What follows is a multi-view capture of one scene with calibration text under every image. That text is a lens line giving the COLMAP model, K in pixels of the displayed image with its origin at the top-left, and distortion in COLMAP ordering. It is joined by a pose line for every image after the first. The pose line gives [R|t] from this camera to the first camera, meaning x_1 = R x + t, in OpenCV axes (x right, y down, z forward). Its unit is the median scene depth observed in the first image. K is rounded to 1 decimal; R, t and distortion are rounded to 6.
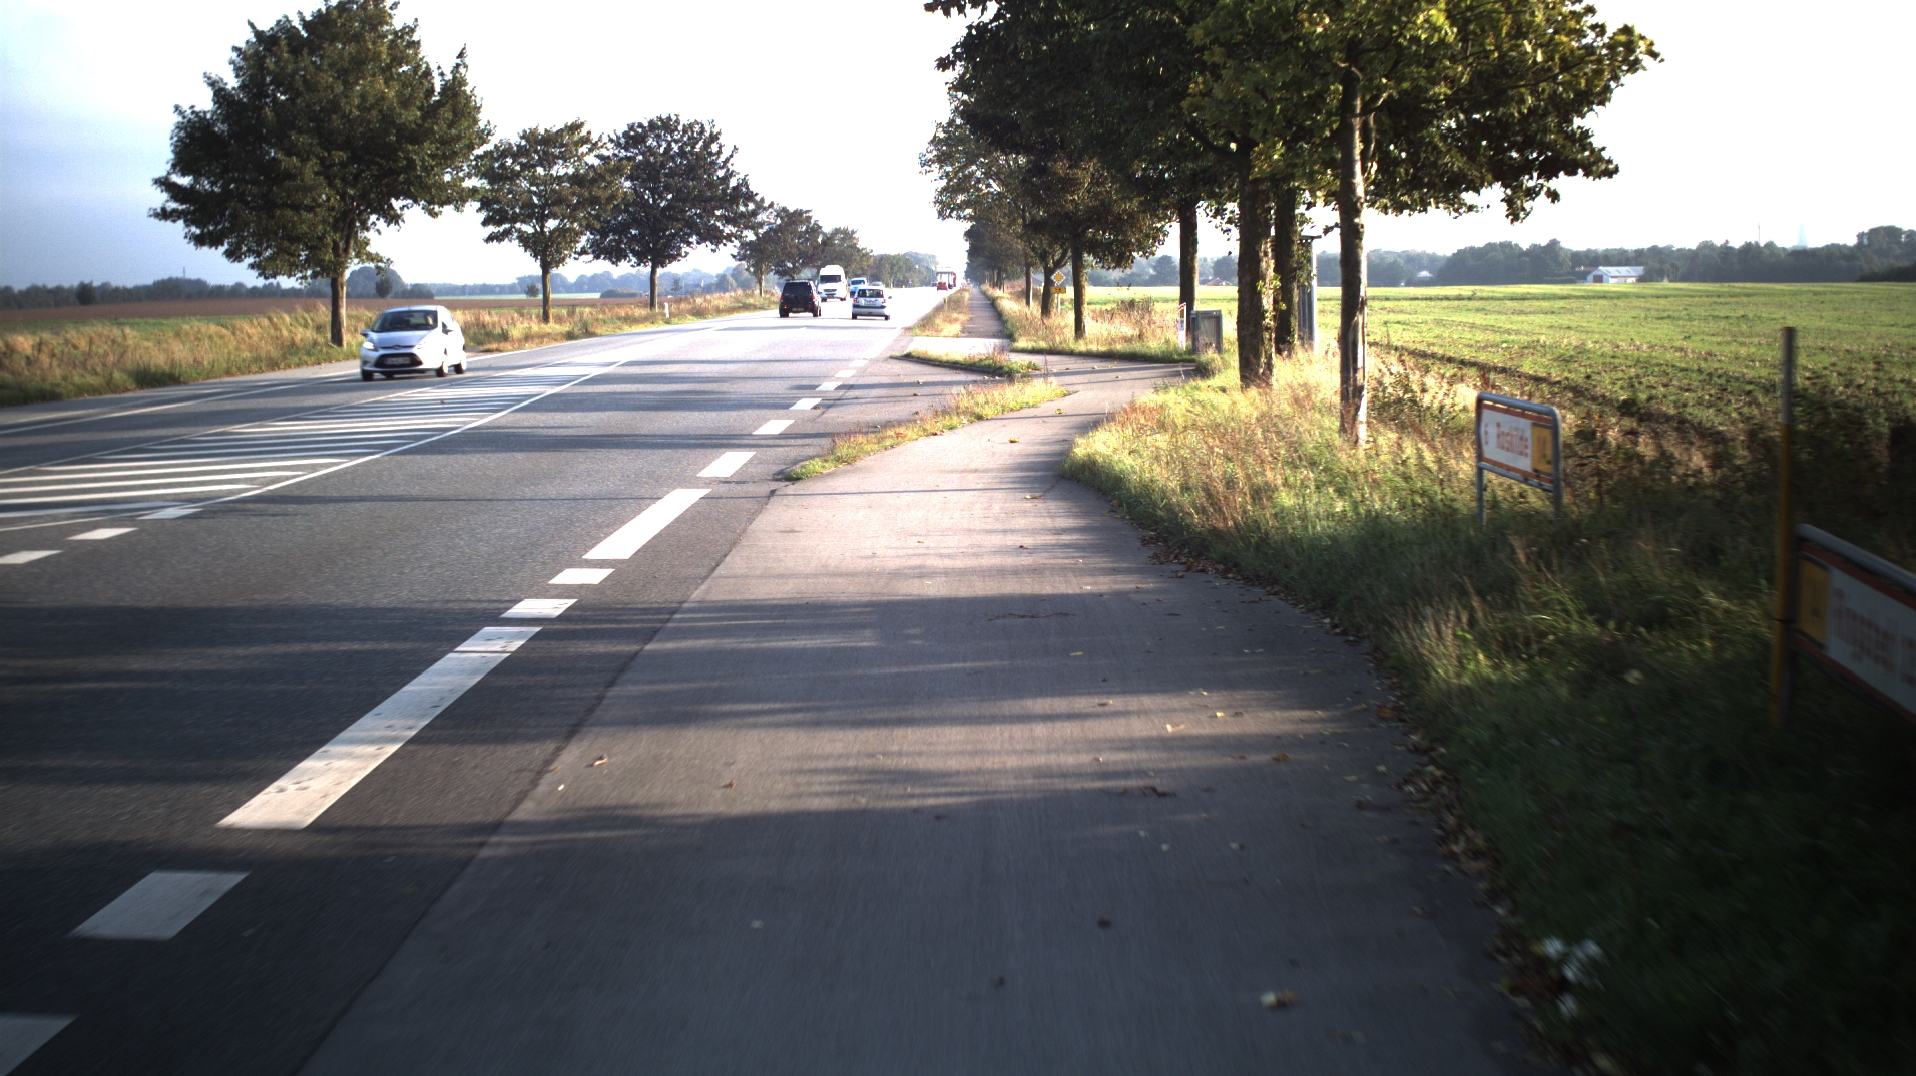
lens RADIAL K [[4435.6, 0, 952.7], [0, 4435.6, 536.8], [0, 0, 1]] dist [-0.217267, 0.000000]
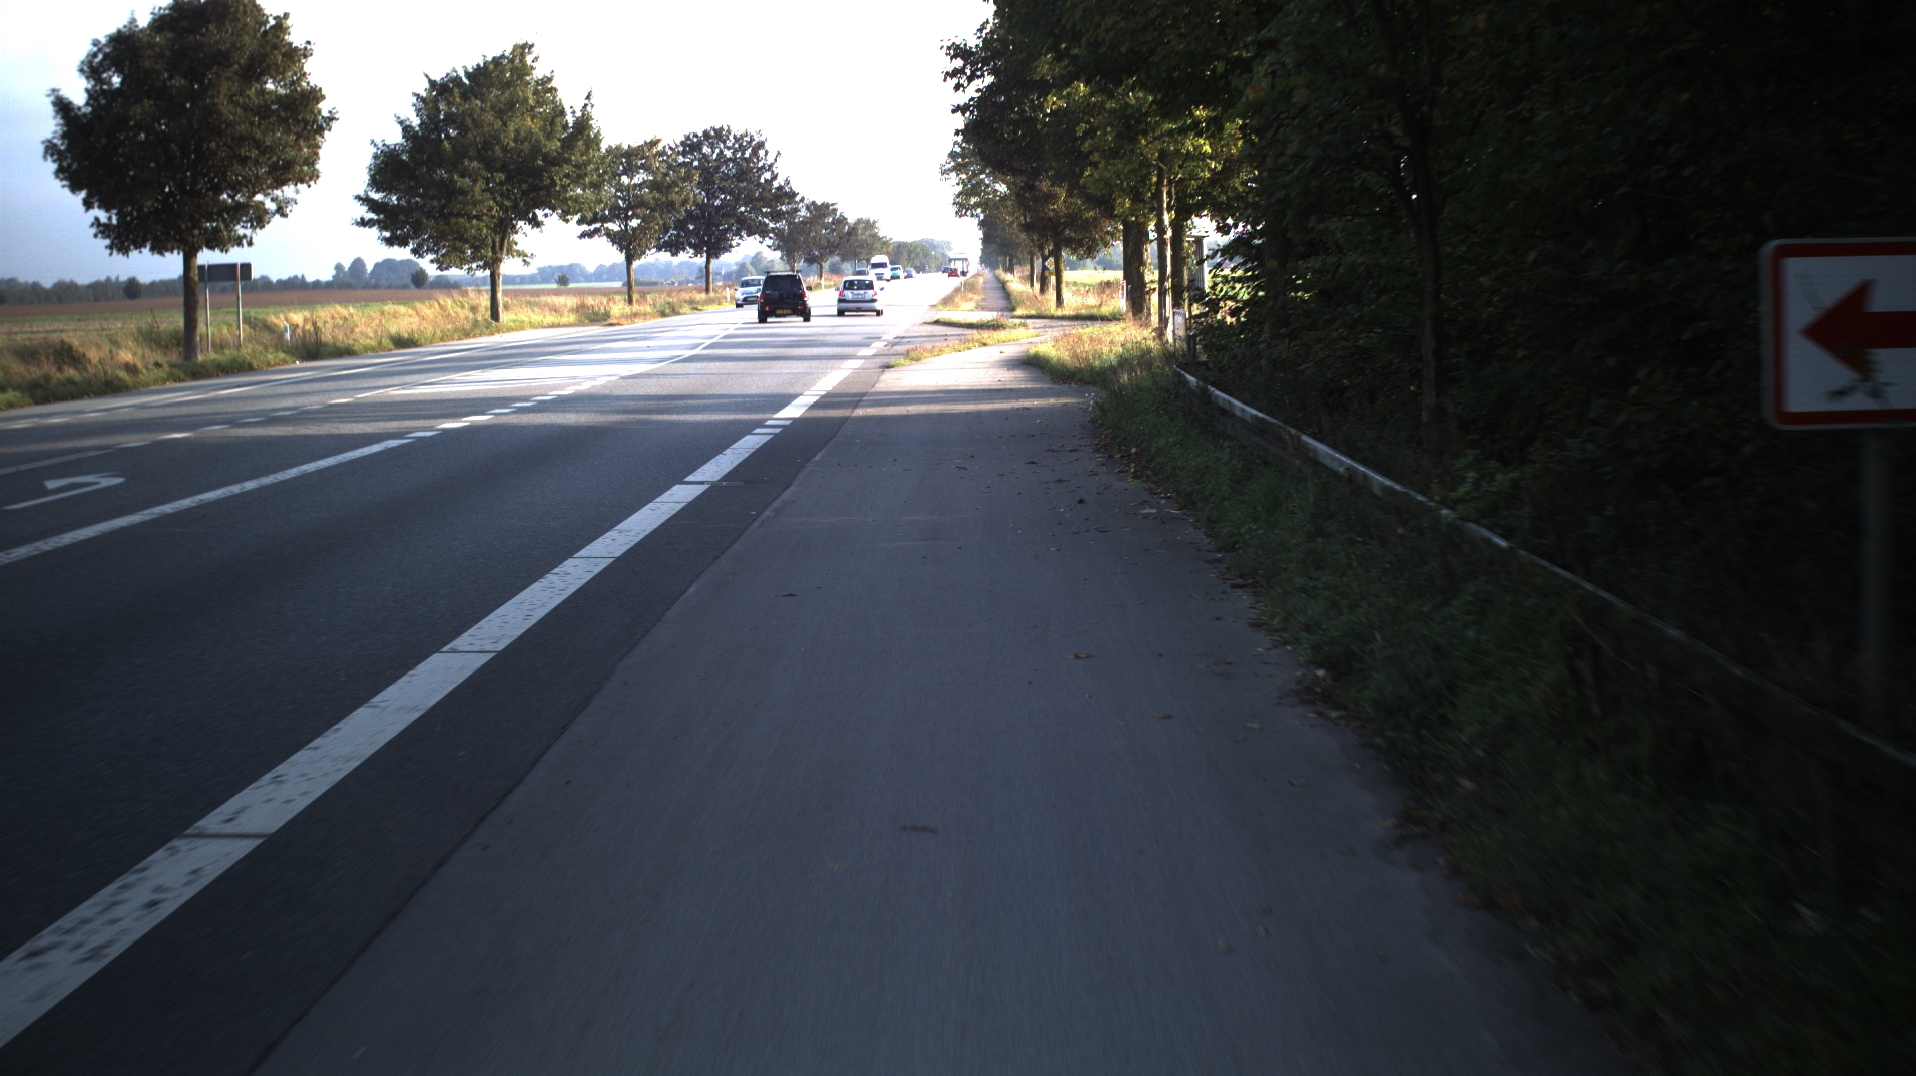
lens RADIAL K [[4595.5, 0, 955.2], [0, 4595.5, 537.9], [0, 0, 1]] dist [-0.270801, 0.000000]
pose [[0.999943, -0.010215, -0.003225, -0.000241], [0.010219, 0.999947, 0.001419, 0.025944], [0.003210, -0.001452, 0.999994, -0.456826]]
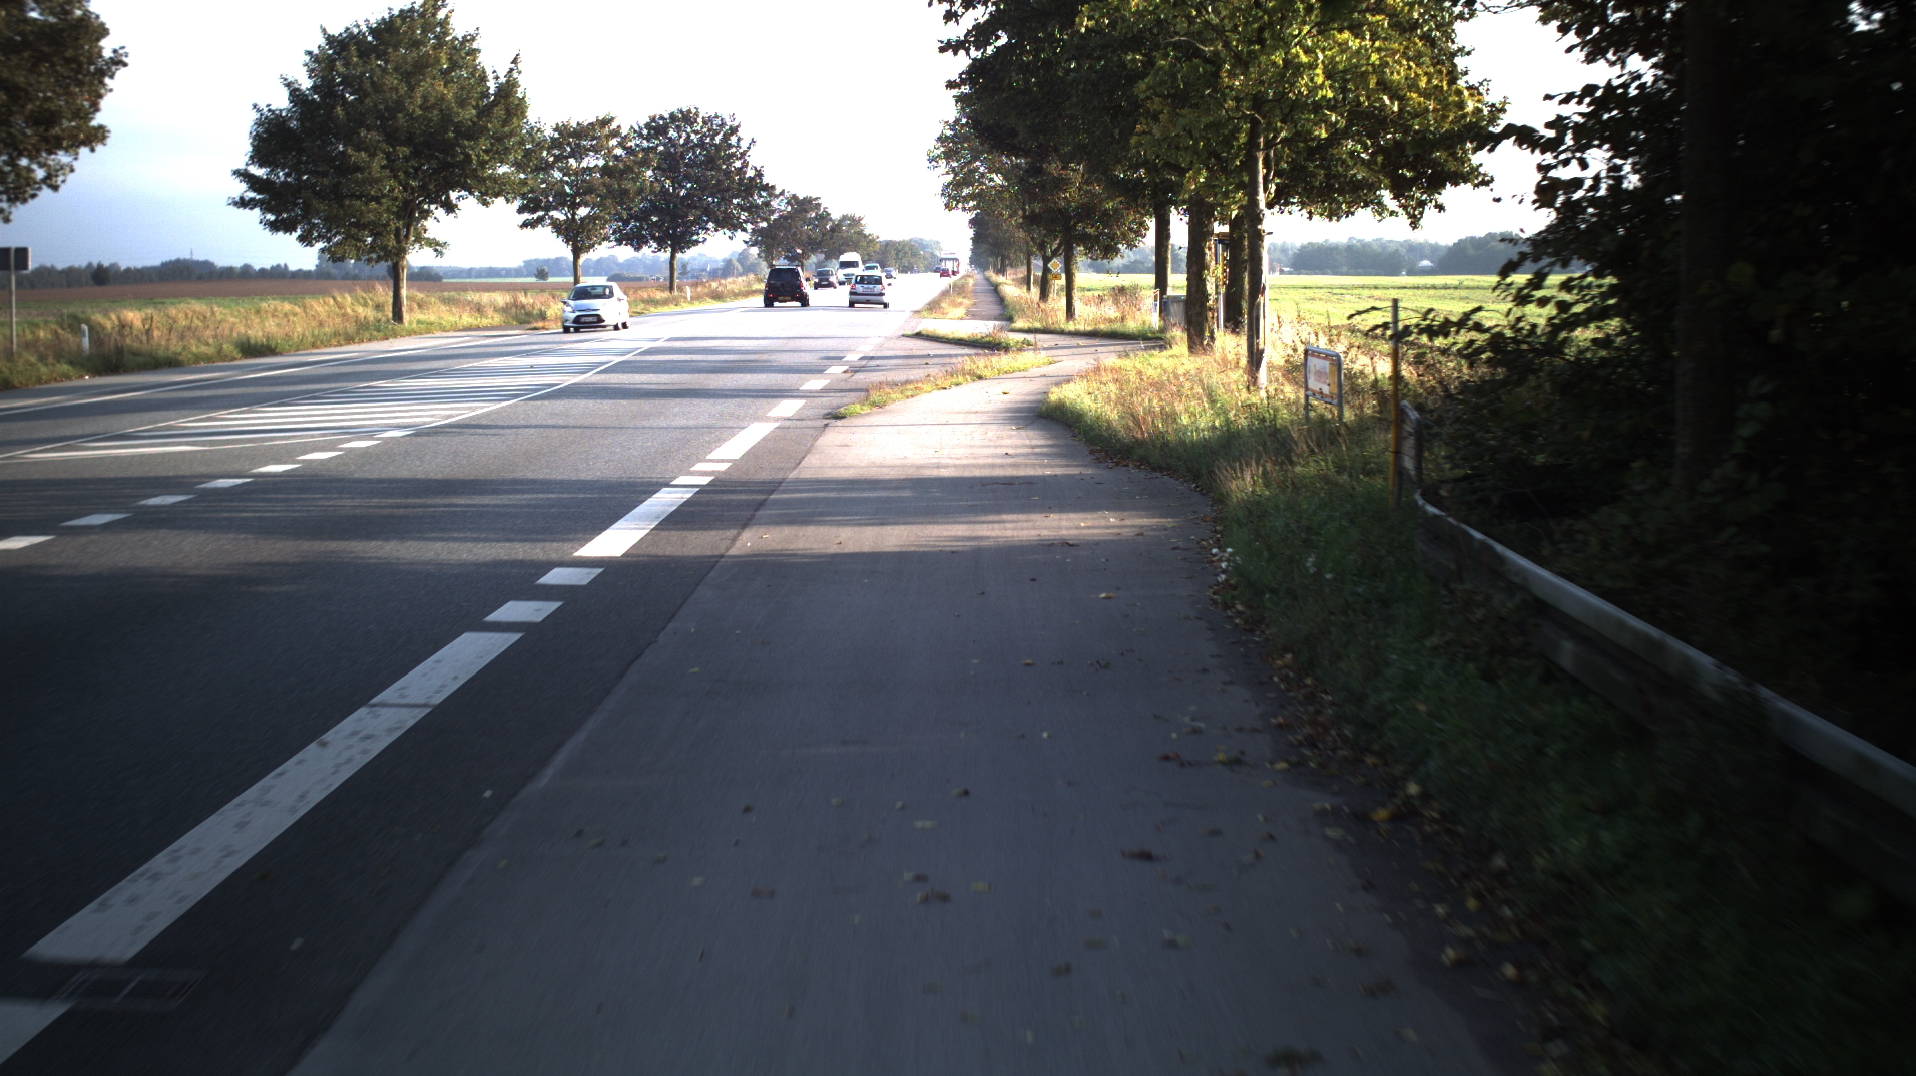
lens RADIAL K [[4487.3, 0, 962.7], [0, 4487.3, 544.7], [0, 0, 1]] dist [-0.243819, 0.000000]
pose [[0.999975, 0.006873, 0.001755, -0.000388], [-0.006880, 0.999967, 0.004229, 0.008150], [-0.001726, -0.004241, 0.999990, -0.148265]]
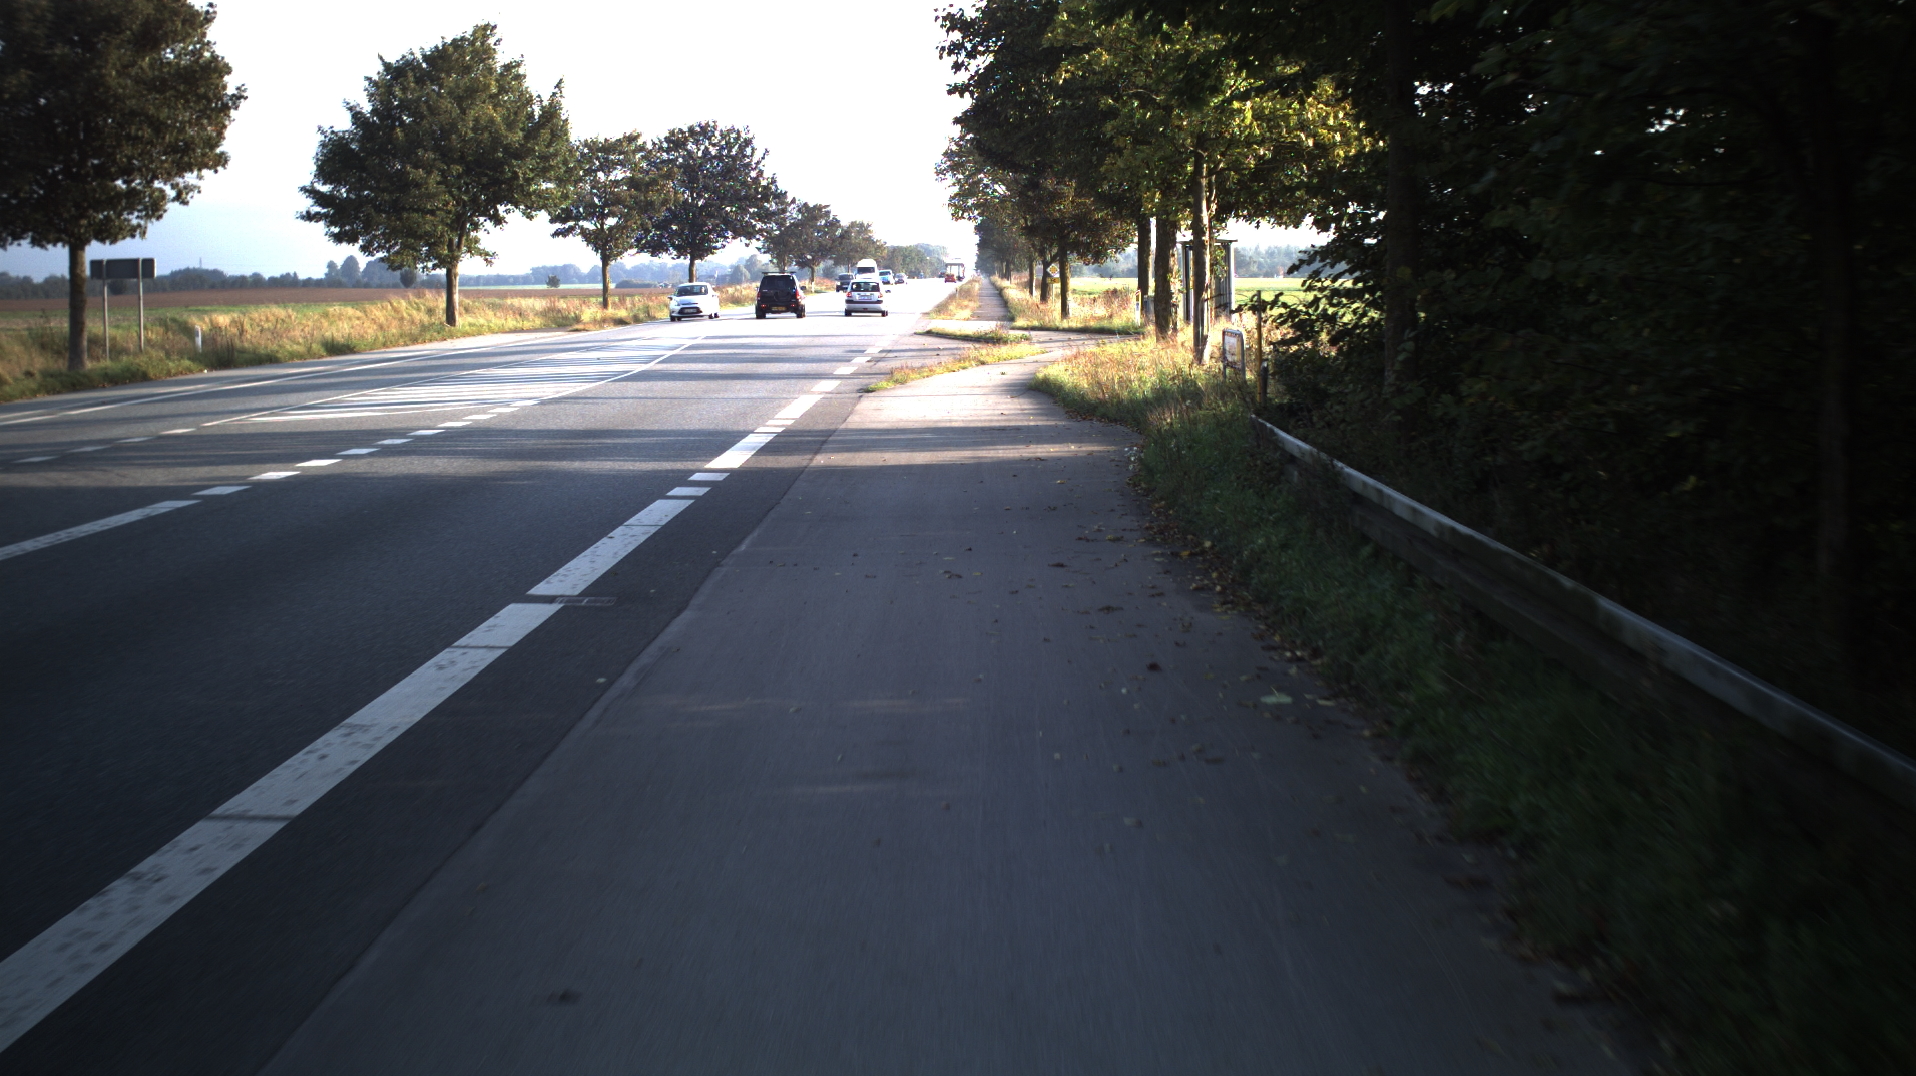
lens RADIAL K [[4487.3, 0, 960.8], [0, 4487.3, 533.5], [0, 0, 1]] dist [-0.243819, 0.000000]
pose [[0.999999, 0.001434, -0.000368, -0.000431], [-0.001434, 0.999999, 0.000604, 0.016304], [0.000369, -0.000603, 1.000000, -0.287319]]
